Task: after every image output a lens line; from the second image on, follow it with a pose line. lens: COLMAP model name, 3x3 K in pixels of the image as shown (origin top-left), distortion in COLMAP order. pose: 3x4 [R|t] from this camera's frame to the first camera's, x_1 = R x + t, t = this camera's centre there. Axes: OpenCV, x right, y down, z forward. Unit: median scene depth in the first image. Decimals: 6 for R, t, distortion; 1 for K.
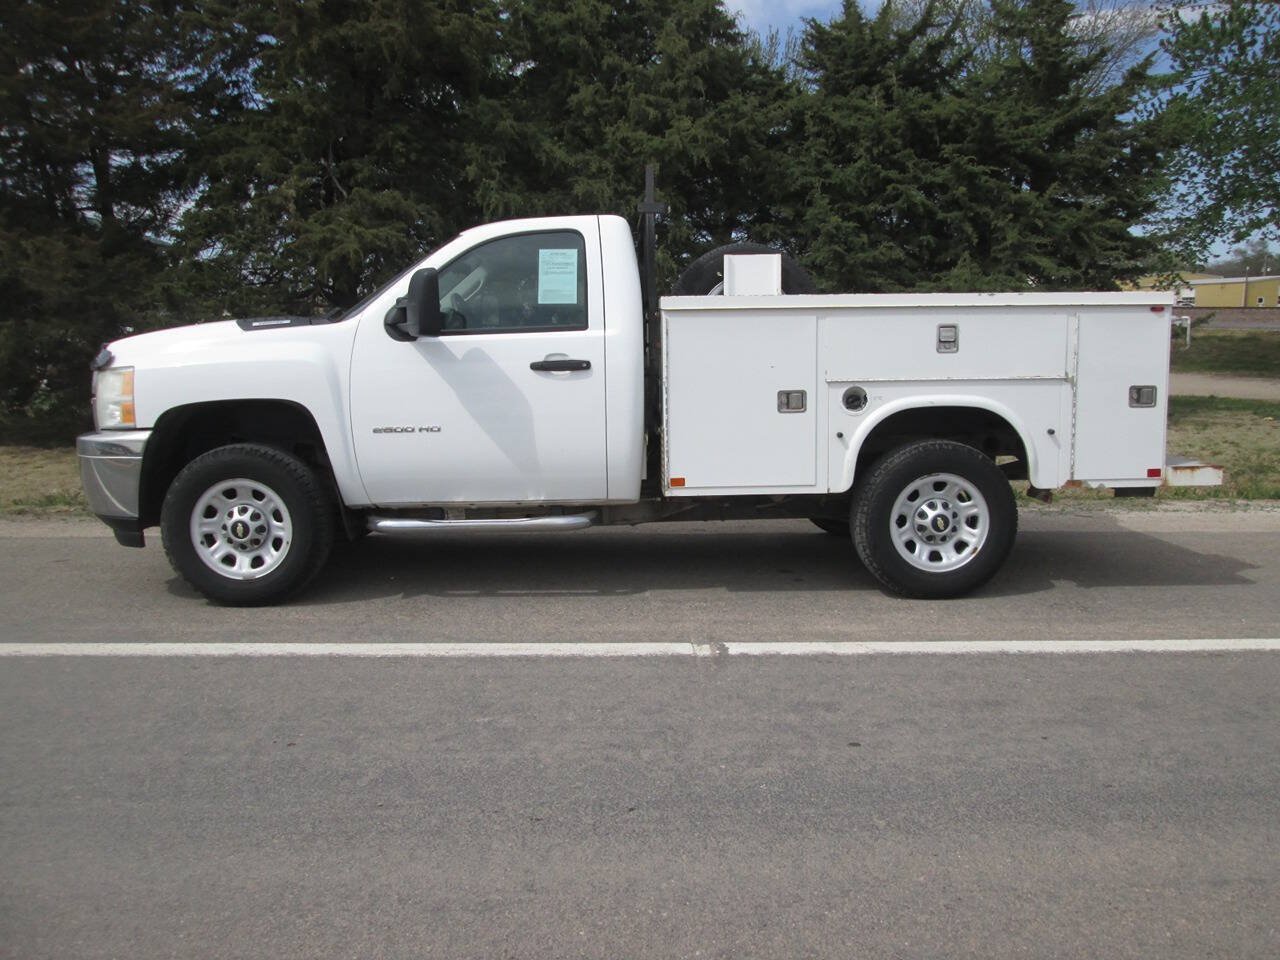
lens RADIAL K [[1043.7, 0, 640.0], [0, 1043.7, 480.0], [0, 0, 1]] dist [-0.057274, 0.015634]
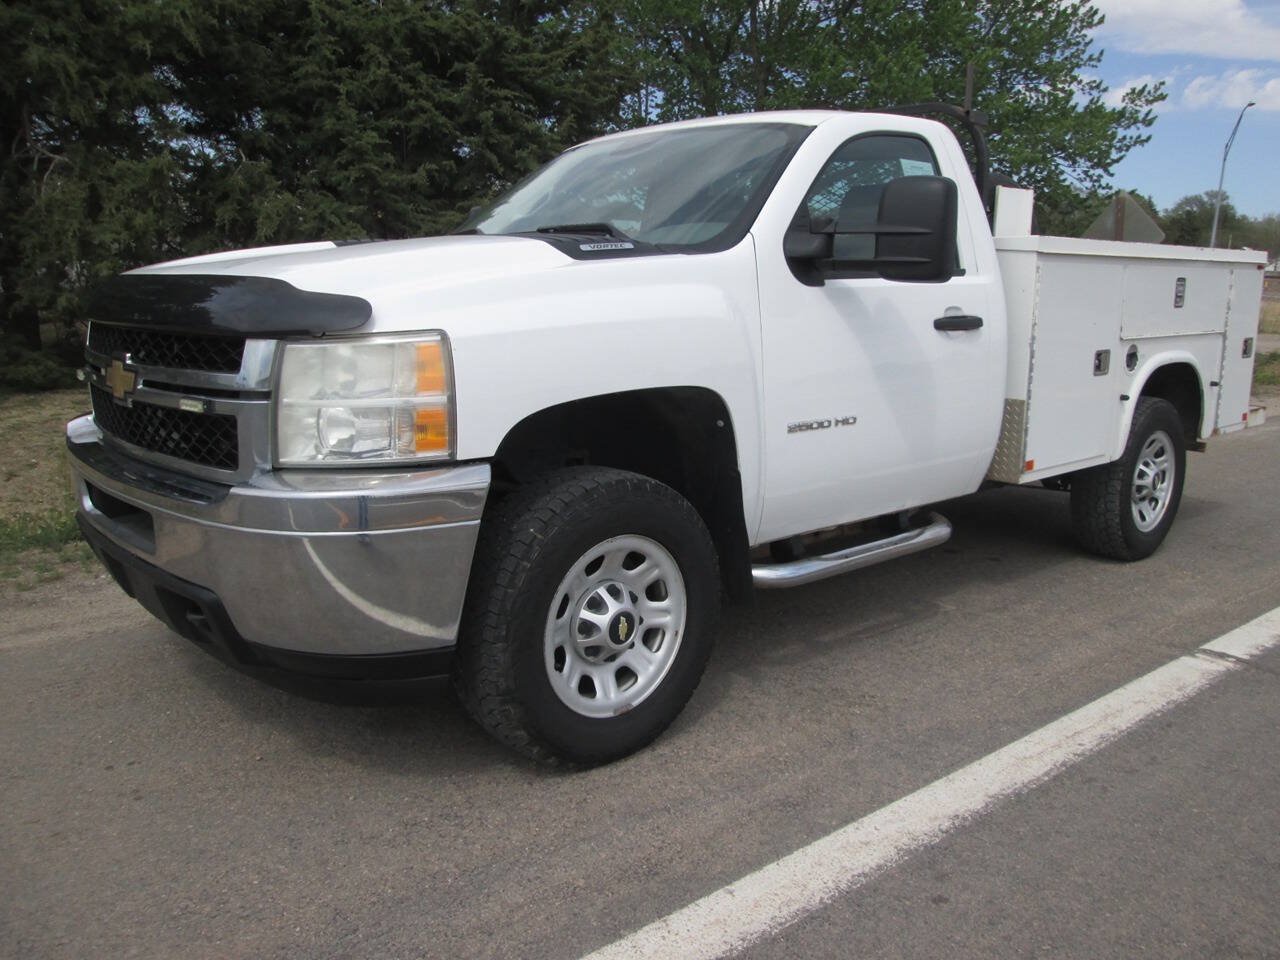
lens RADIAL K [[1053.1, 0, 640.0], [0, 1053.1, 480.0], [0, 0, 1]] dist [-0.049583, 0.022645]
pose [[0.765884, -0.102976, 0.634679, -0.727211], [0.062553, 0.994343, 0.085846, -0.076995], [-0.639928, -0.026047, 0.767993, 0.572154]]
